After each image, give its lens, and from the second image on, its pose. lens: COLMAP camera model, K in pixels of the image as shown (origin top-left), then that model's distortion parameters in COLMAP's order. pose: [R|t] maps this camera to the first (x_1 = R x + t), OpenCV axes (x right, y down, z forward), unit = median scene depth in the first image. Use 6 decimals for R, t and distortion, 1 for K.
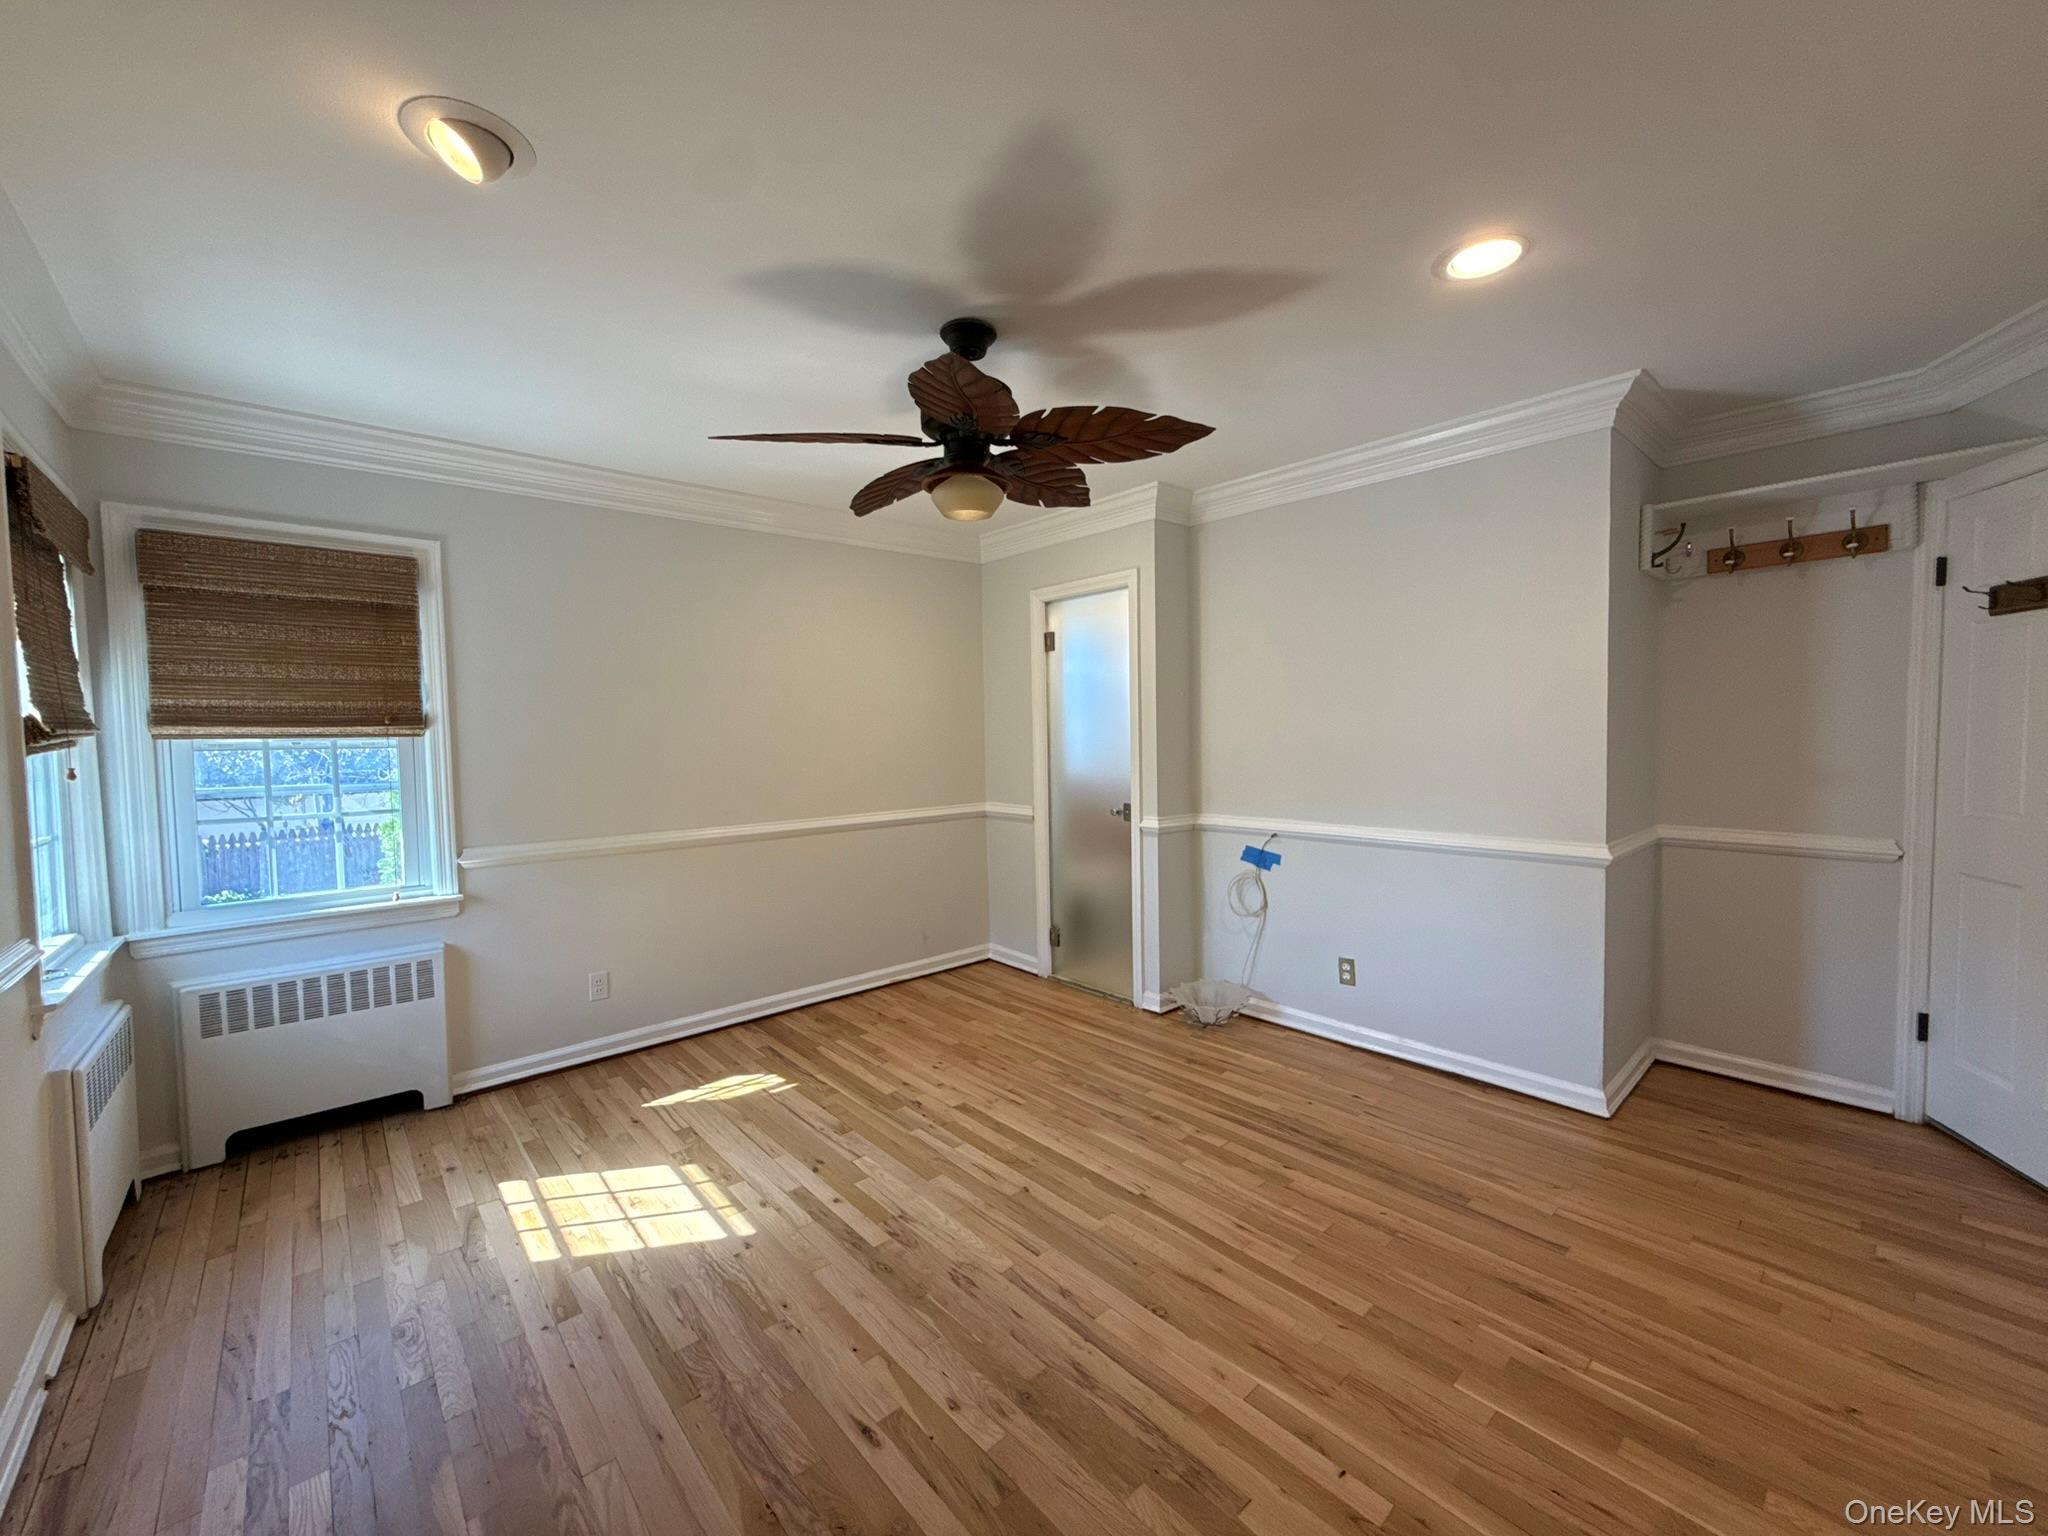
lens RADIAL K [[812.4, 0, 1024.1], [0, 812.4, 774.0], [0, 0, 1]] dist [0.000404, -0.000205]
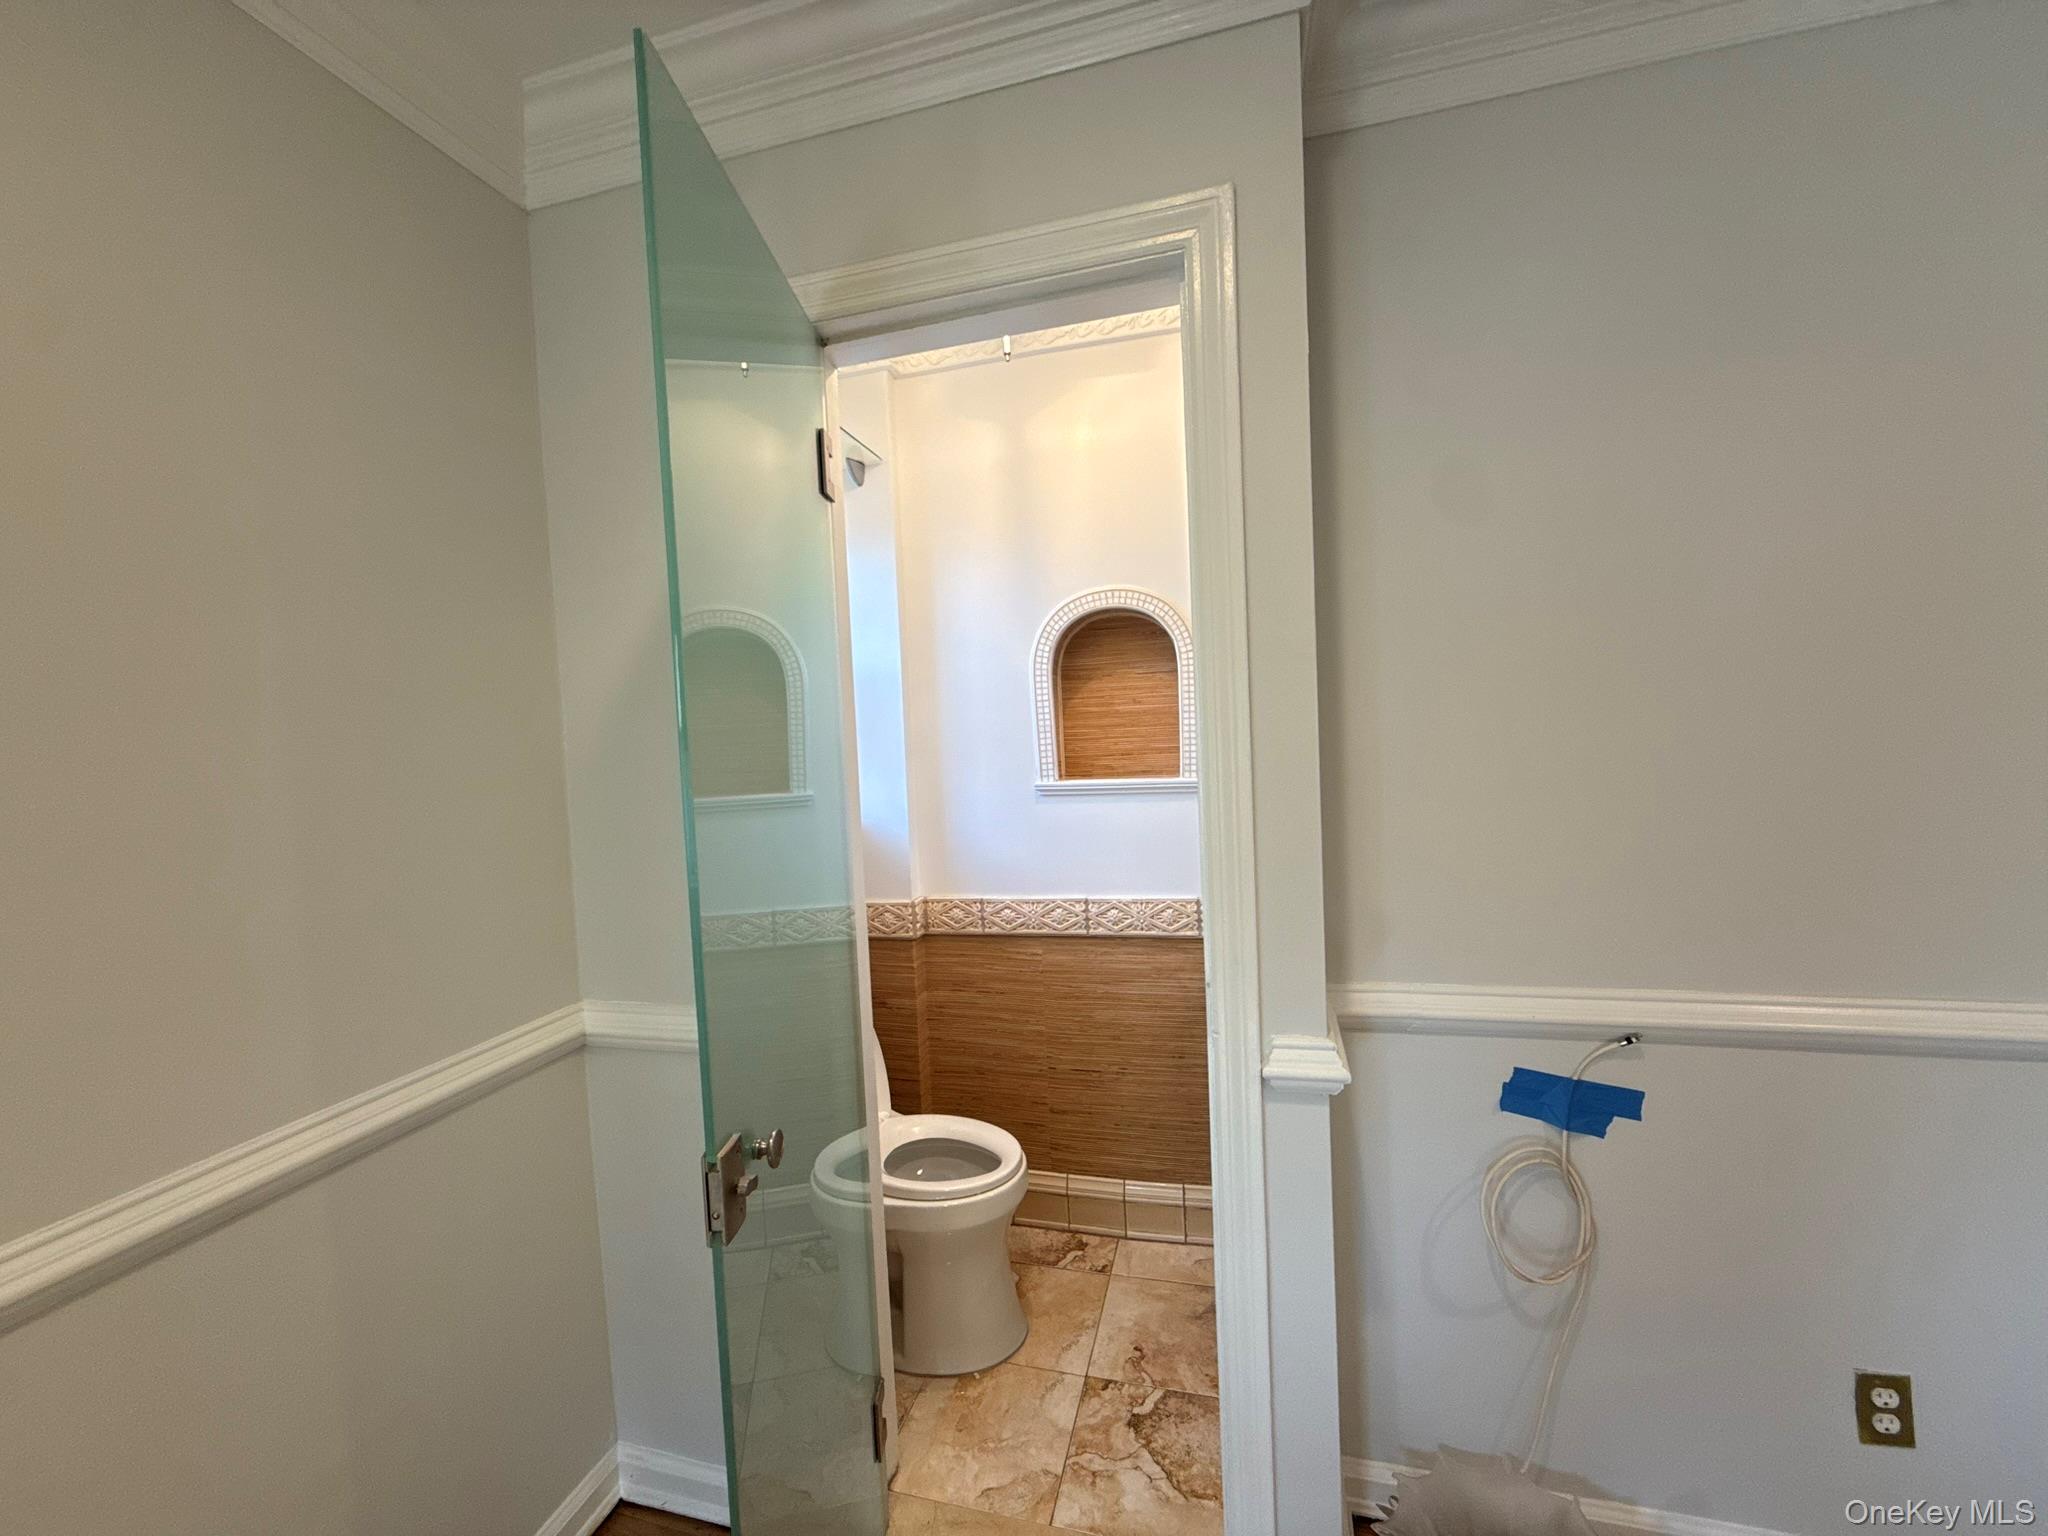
lens RADIAL K [[812.4, 0, 1022.2], [0, 812.4, 768.2], [0, 0, 1]] dist [0.000404, -0.000205]
pose [[0.839176, -0.047507, 0.541782, -0.088562], [0.063507, 0.997922, -0.010863, -0.051168], [-0.540140, 0.043523, 0.840449, 0.833898]]
